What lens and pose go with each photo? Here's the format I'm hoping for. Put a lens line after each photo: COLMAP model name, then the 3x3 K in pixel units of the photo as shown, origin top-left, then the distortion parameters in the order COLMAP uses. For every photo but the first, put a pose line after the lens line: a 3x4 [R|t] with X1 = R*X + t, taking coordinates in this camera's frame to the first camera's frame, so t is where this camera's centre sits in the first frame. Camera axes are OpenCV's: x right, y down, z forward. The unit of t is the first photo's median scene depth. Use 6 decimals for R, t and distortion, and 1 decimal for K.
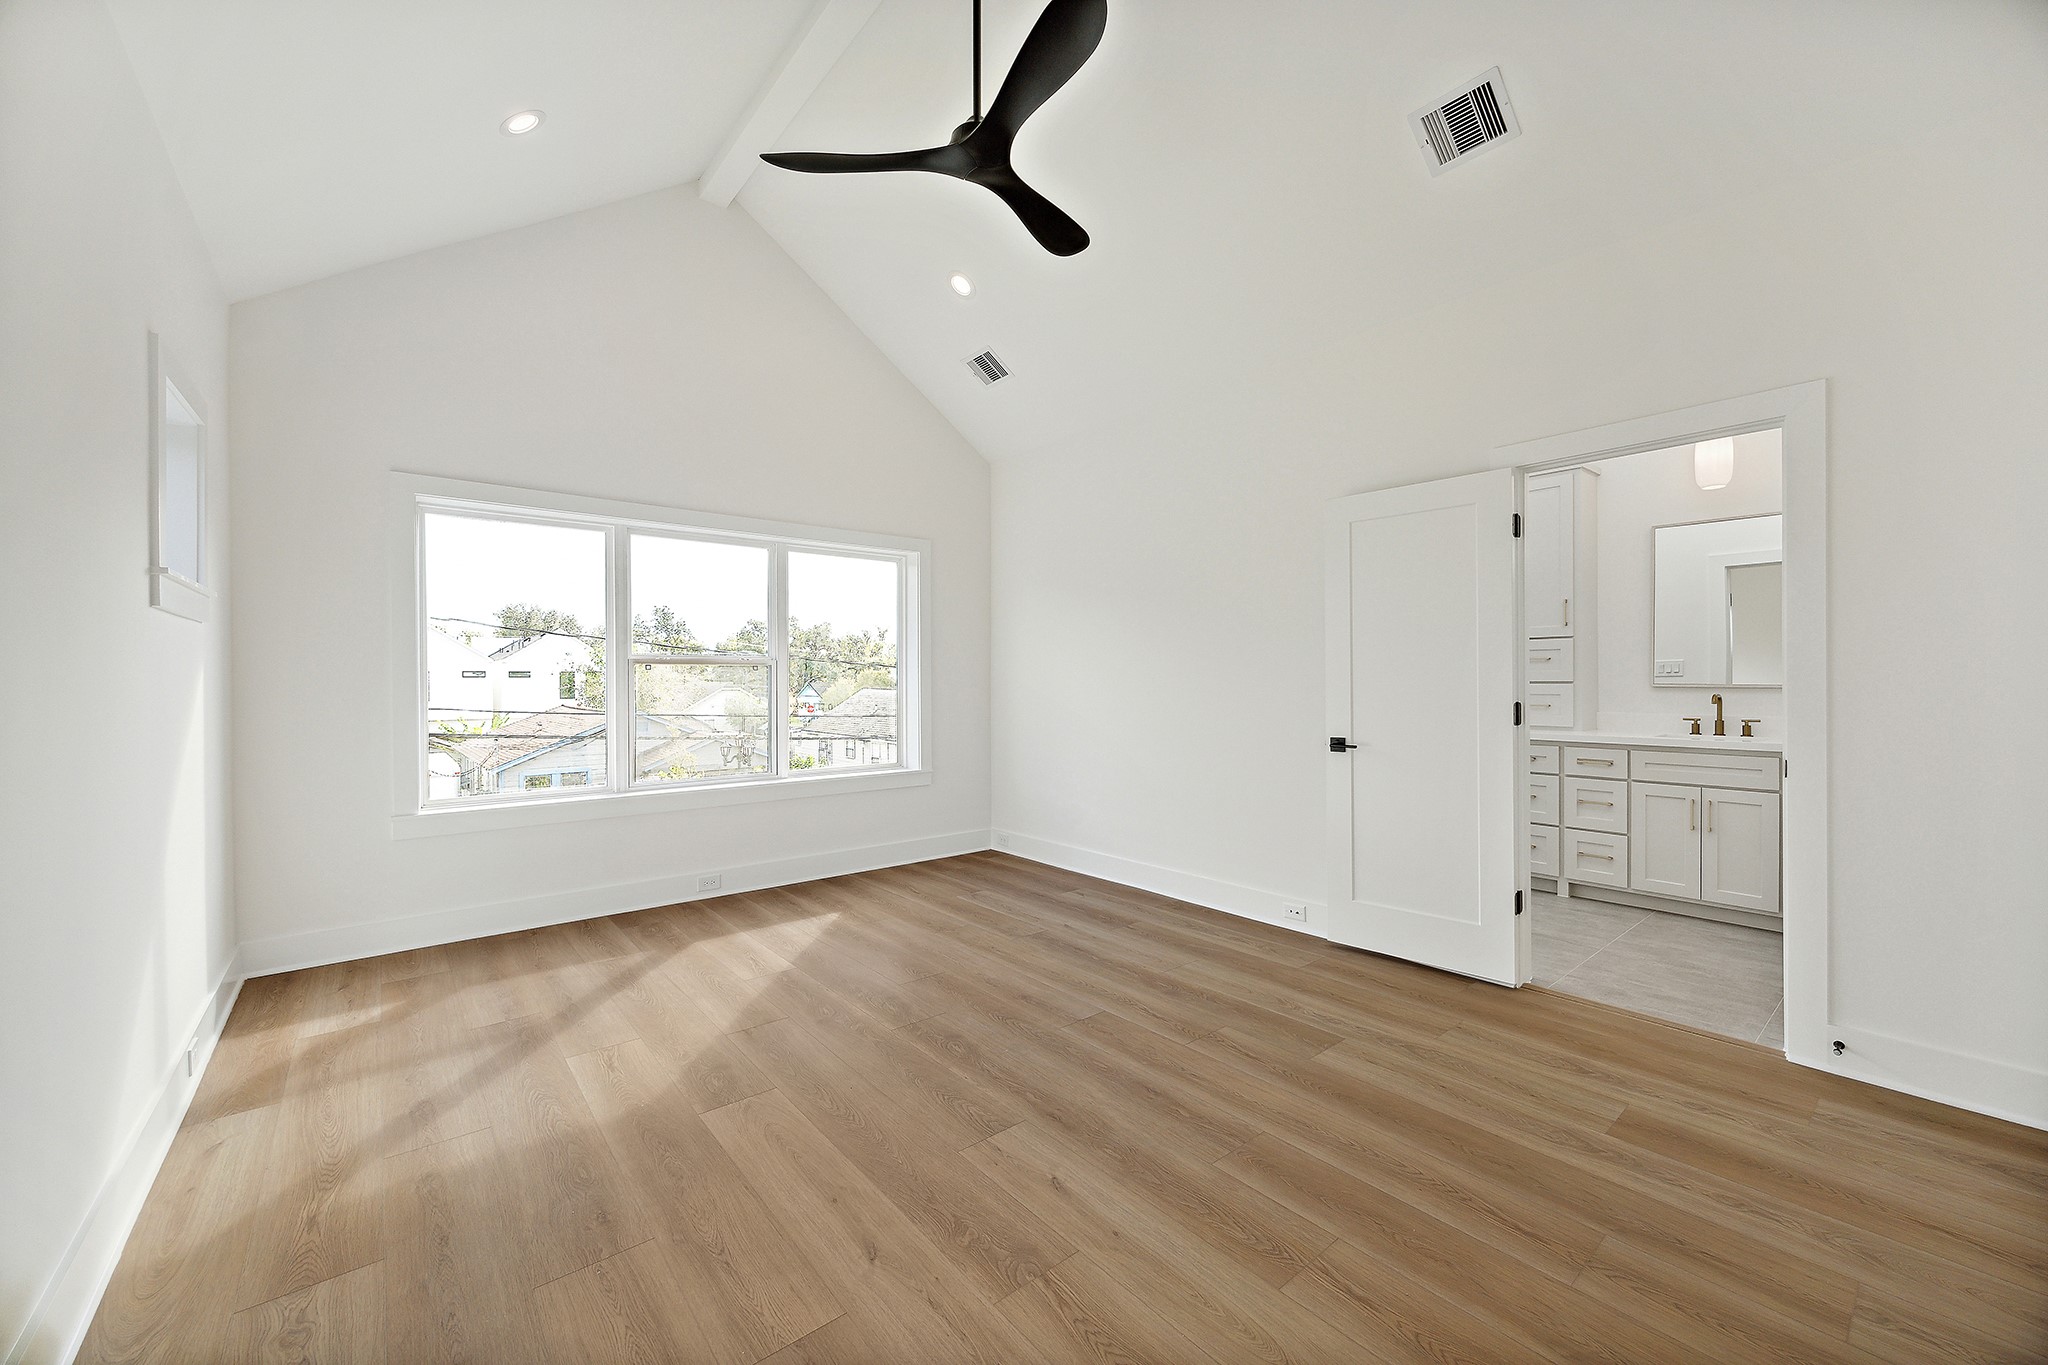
lens RADIAL K [[801.5, 0, 1022.5], [0, 801.5, 682.9], [0, 0, 1]] dist [-0.000902, -0.000055]
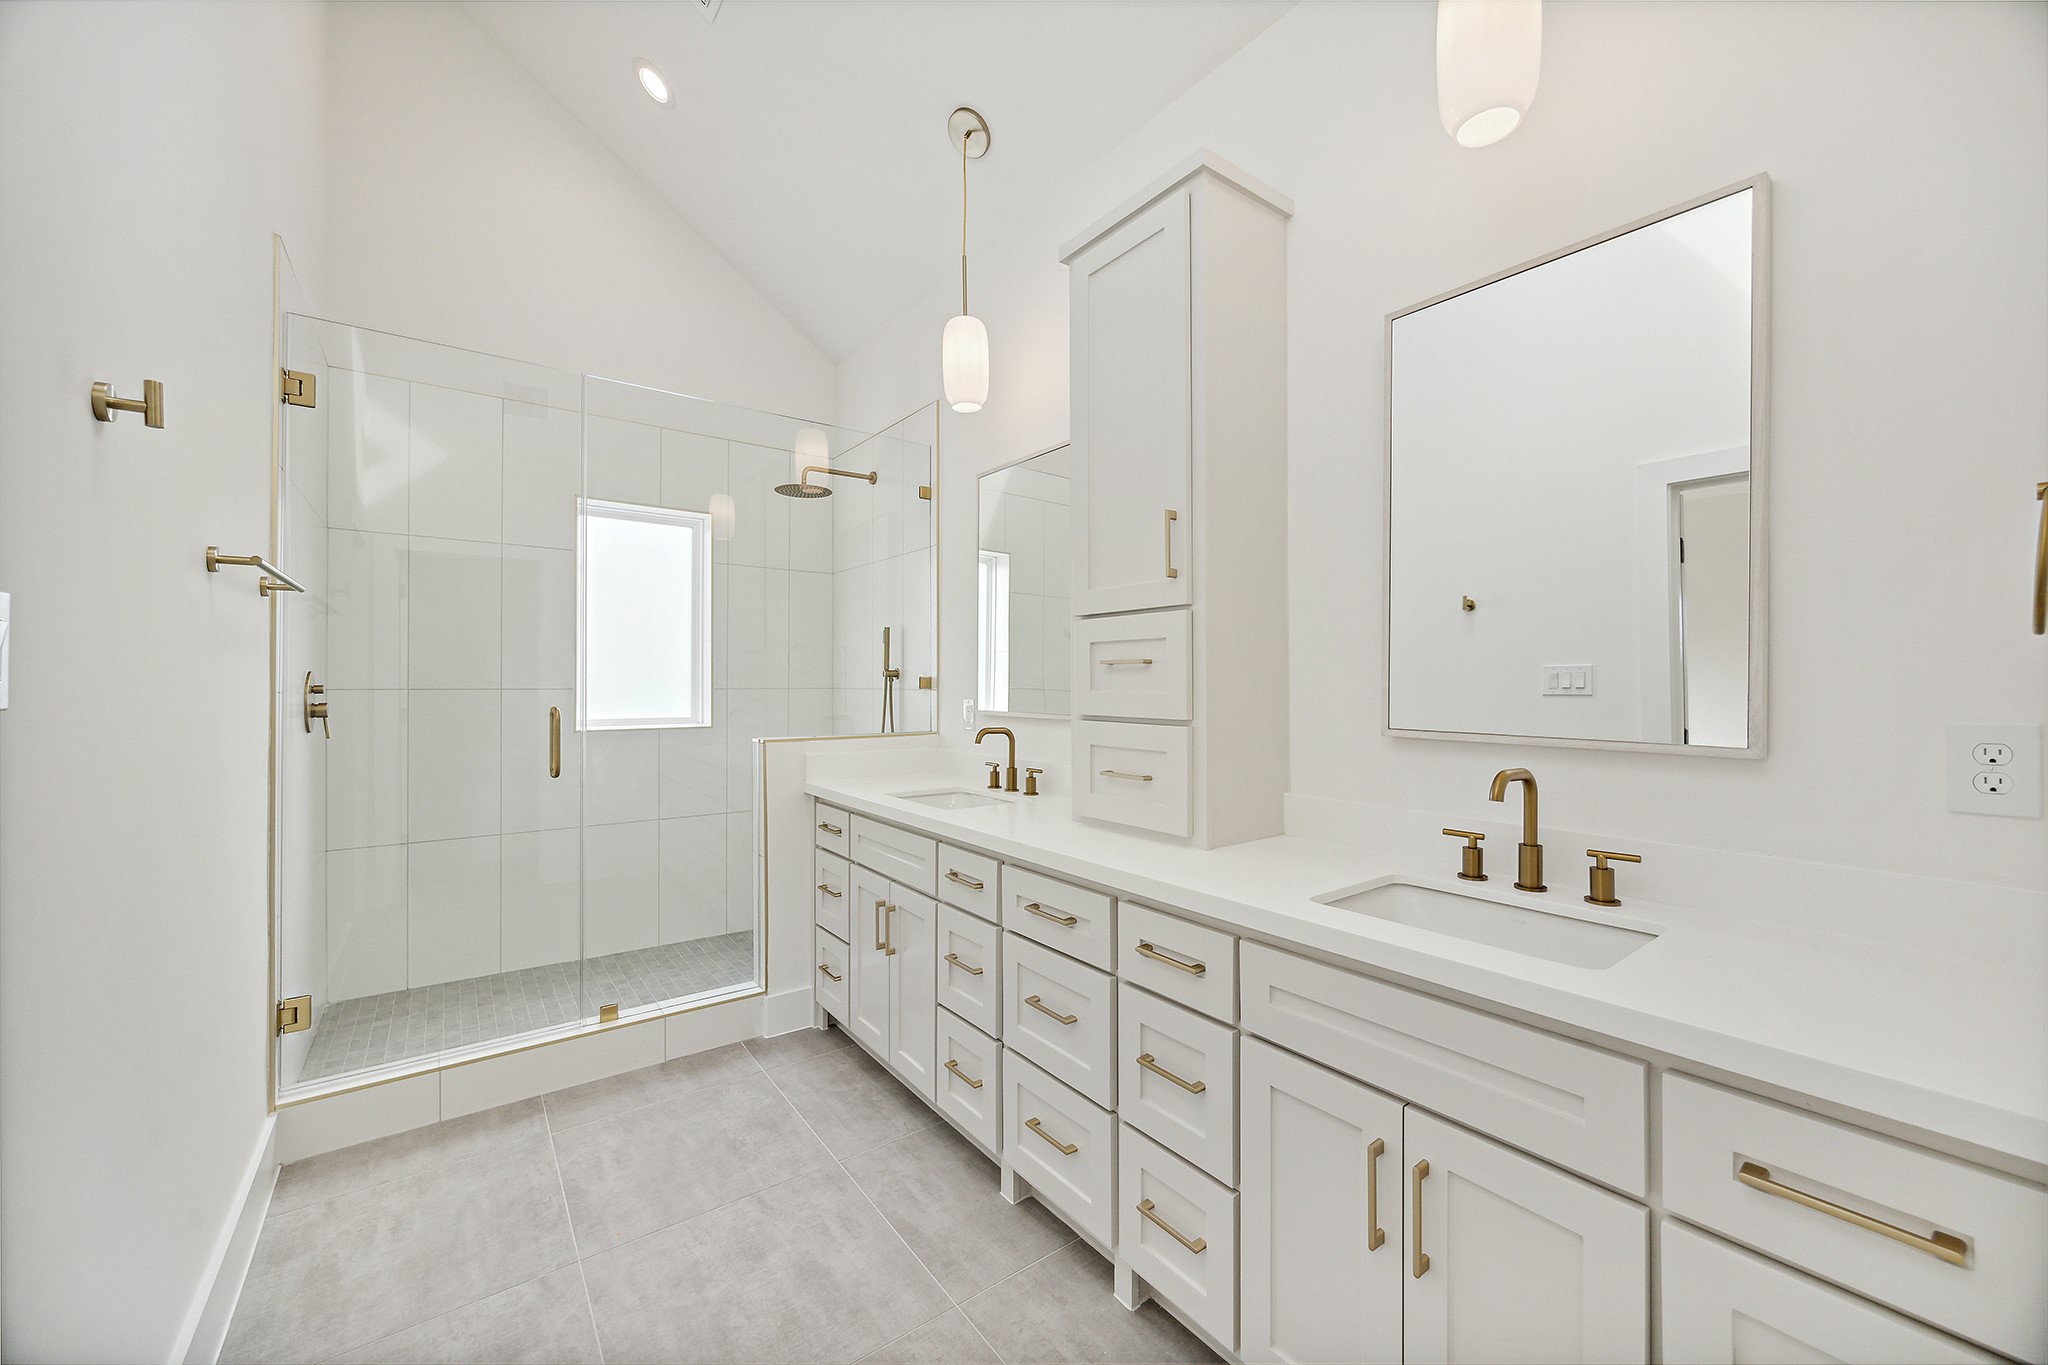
lens RADIAL K [[801.5, 0, 1020.1], [0, 801.5, 682.3], [0, 0, 1]] dist [-0.000902, -0.000055]
pose [[0.998417, 0.001260, -0.056230, 0.665505], [-0.001880, 0.999938, -0.010974, -0.017365], [0.056213, 0.011063, 0.998358, 0.642012]]
